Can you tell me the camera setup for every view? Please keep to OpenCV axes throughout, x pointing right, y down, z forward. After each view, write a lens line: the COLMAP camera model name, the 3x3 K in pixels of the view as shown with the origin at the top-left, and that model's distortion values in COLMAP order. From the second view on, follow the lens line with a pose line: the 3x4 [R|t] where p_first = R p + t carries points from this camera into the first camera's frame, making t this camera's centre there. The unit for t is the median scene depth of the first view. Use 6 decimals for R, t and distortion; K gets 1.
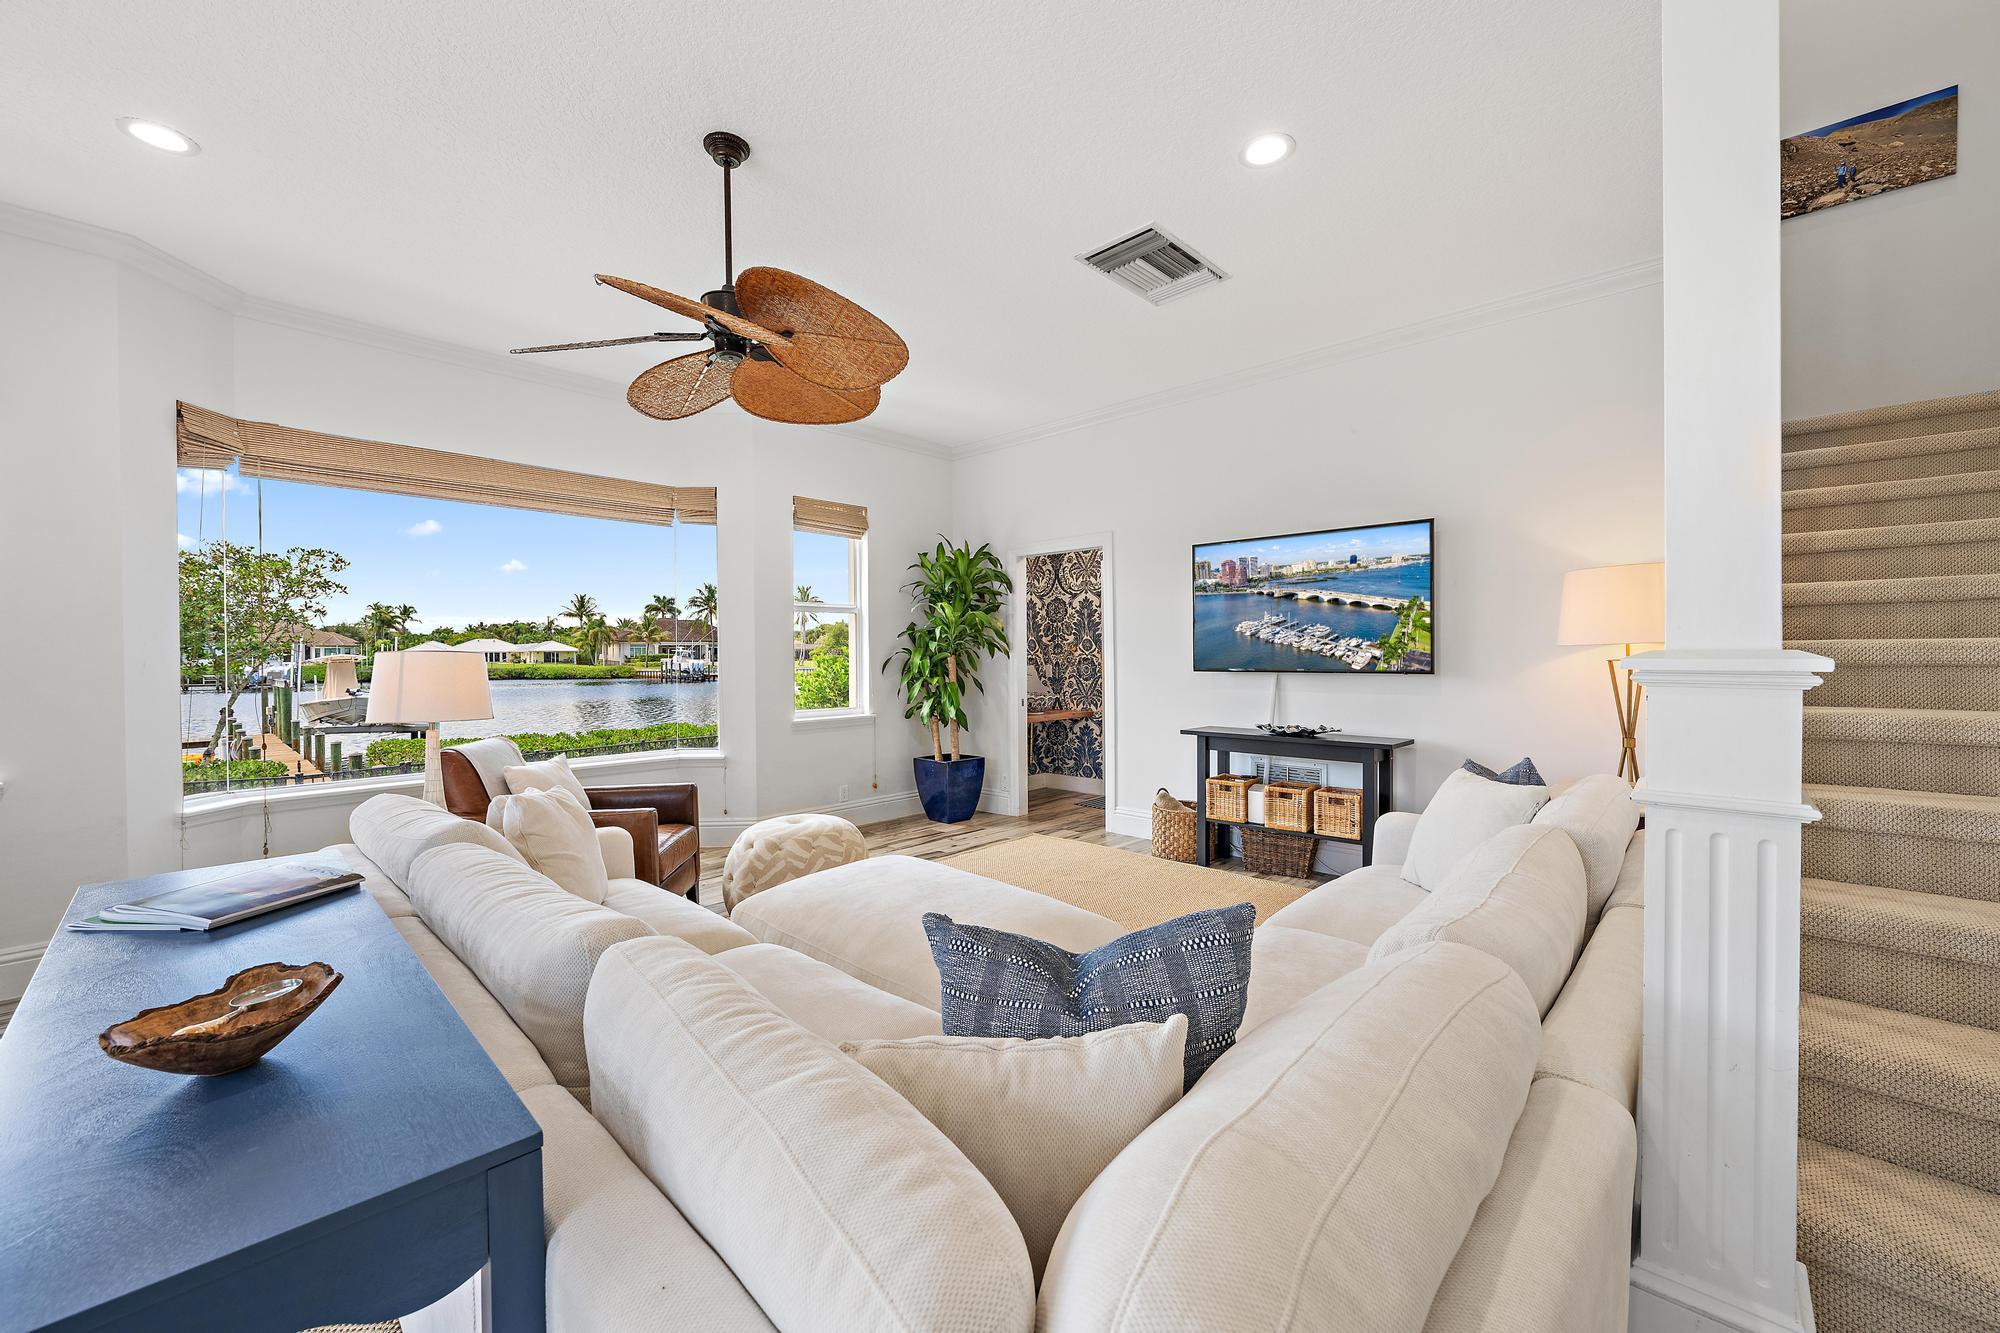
lens RADIAL K [[783.0, 0, 999.9], [0, 783.0, 664.9], [0, 0, 1]] dist [0.000957, 0.000157]
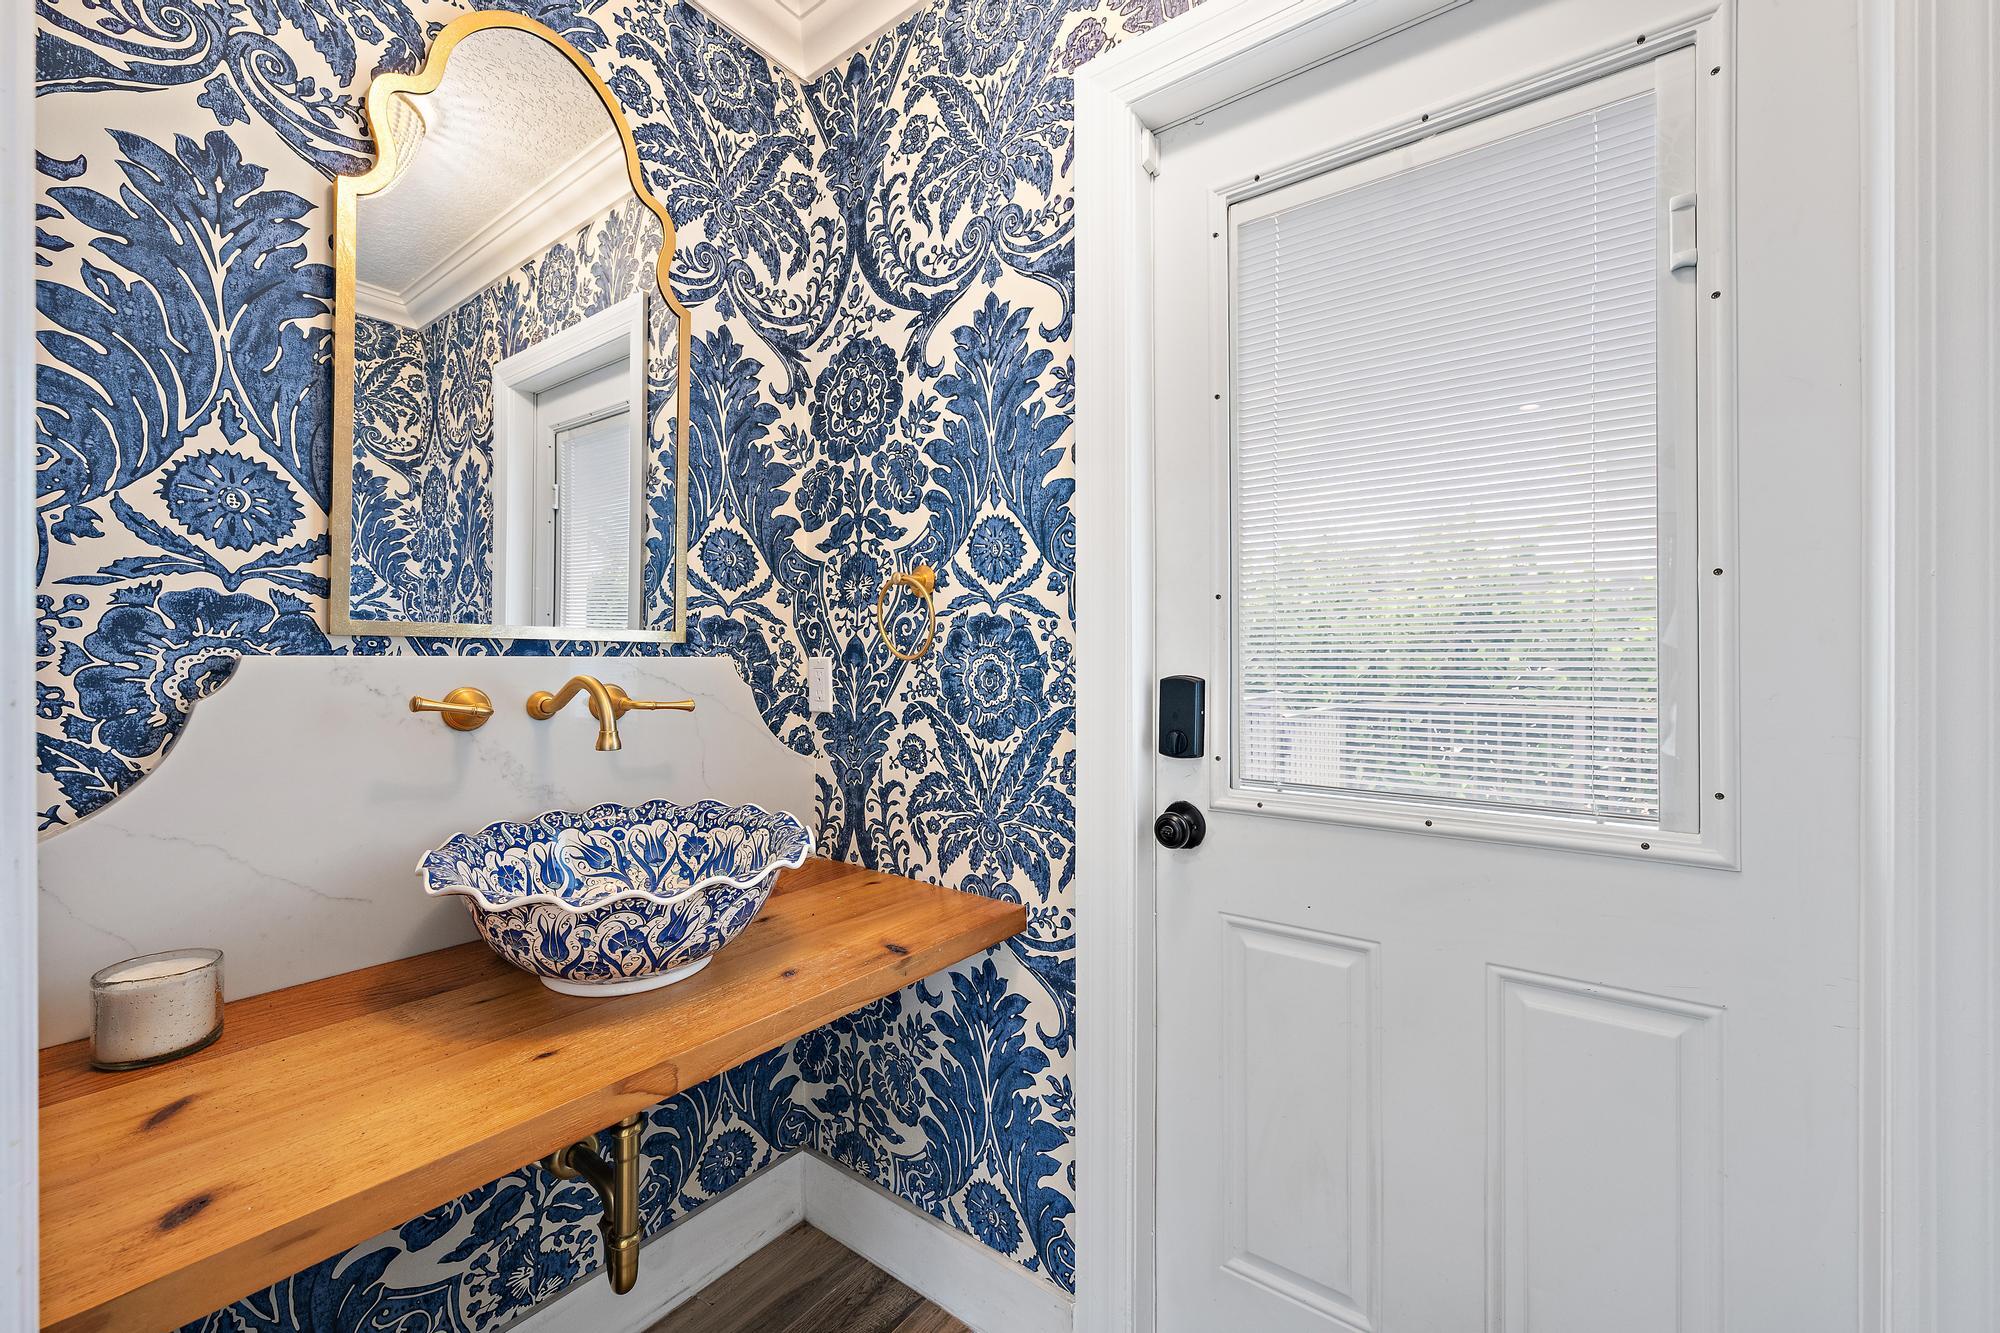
lens RADIAL K [[783.0, 0, 1007.9], [0, 783.0, 662.7], [0, 0, 1]] dist [0.000957, 0.000157]
pose [[0.993020, 0.008909, 0.117606, 0.090219], [-0.007806, 0.999921, -0.009837, 0.003648], [-0.117684, 0.008851, 0.993012, 0.792492]]
